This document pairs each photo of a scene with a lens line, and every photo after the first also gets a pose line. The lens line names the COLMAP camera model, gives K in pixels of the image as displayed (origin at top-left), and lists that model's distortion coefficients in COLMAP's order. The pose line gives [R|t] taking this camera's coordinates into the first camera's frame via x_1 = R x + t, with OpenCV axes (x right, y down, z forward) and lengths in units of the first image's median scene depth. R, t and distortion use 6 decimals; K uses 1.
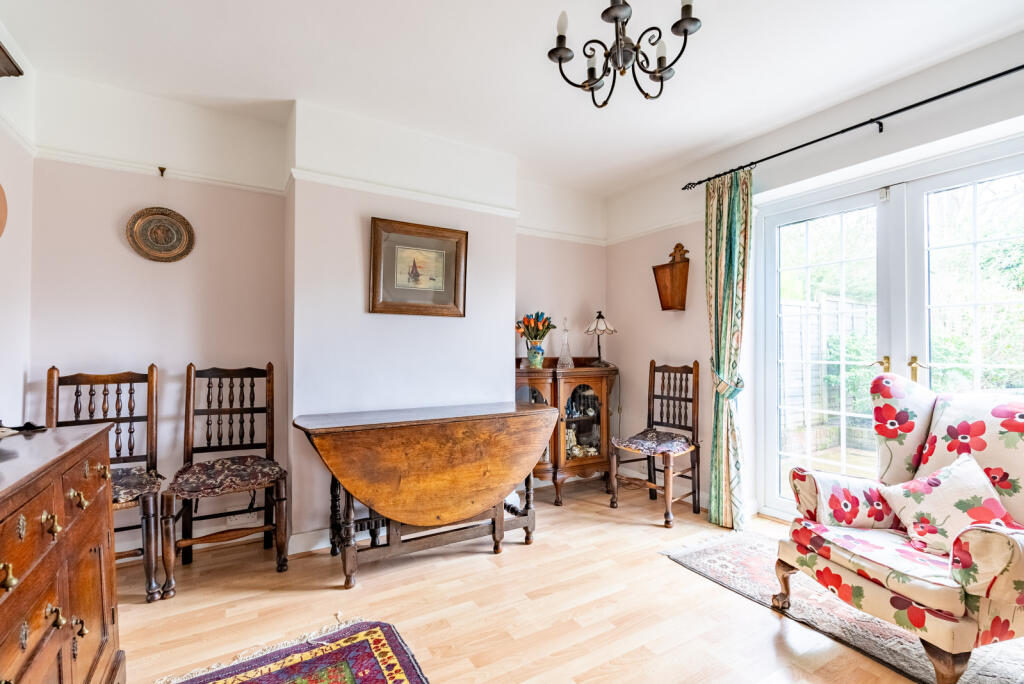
lens RADIAL K [[448.1, 0, 522.8], [0, 448.1, 344.0], [0, 0, 1]] dist [-0.011762, 0.005210]
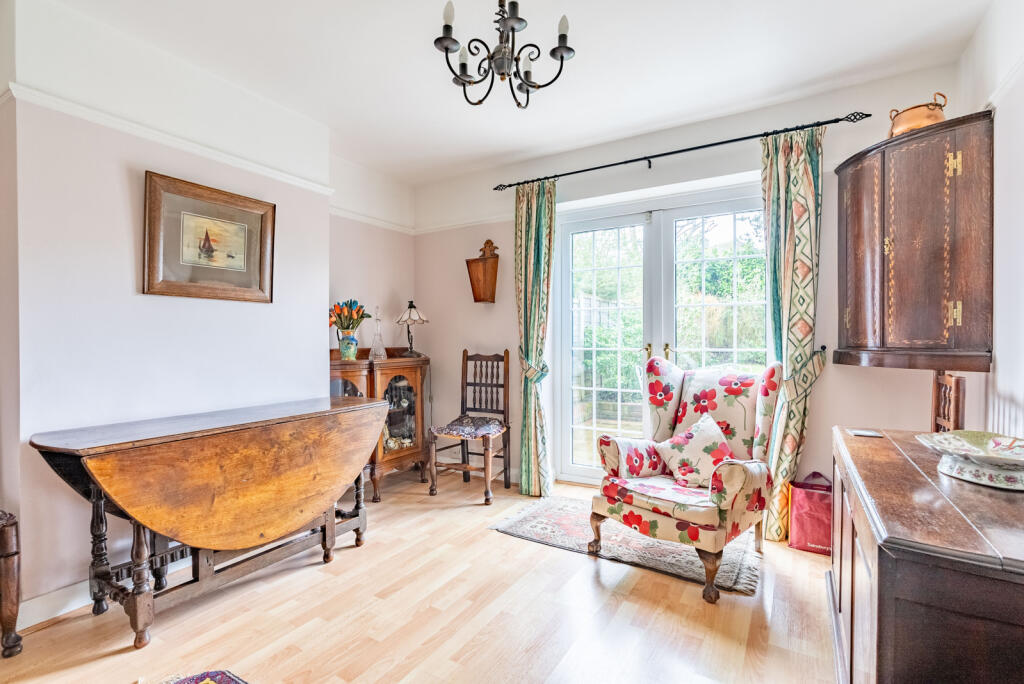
lens RADIAL K [[448.1, 0, 522.8], [0, 448.1, 344.0], [0, 0, 1]] dist [-0.011762, 0.005210]
pose [[0.892989, -0.010022, 0.449967, -0.102003], [-0.000121, 0.999747, 0.022507, -0.000628], [-0.450079, -0.020153, 0.892761, 0.009570]]
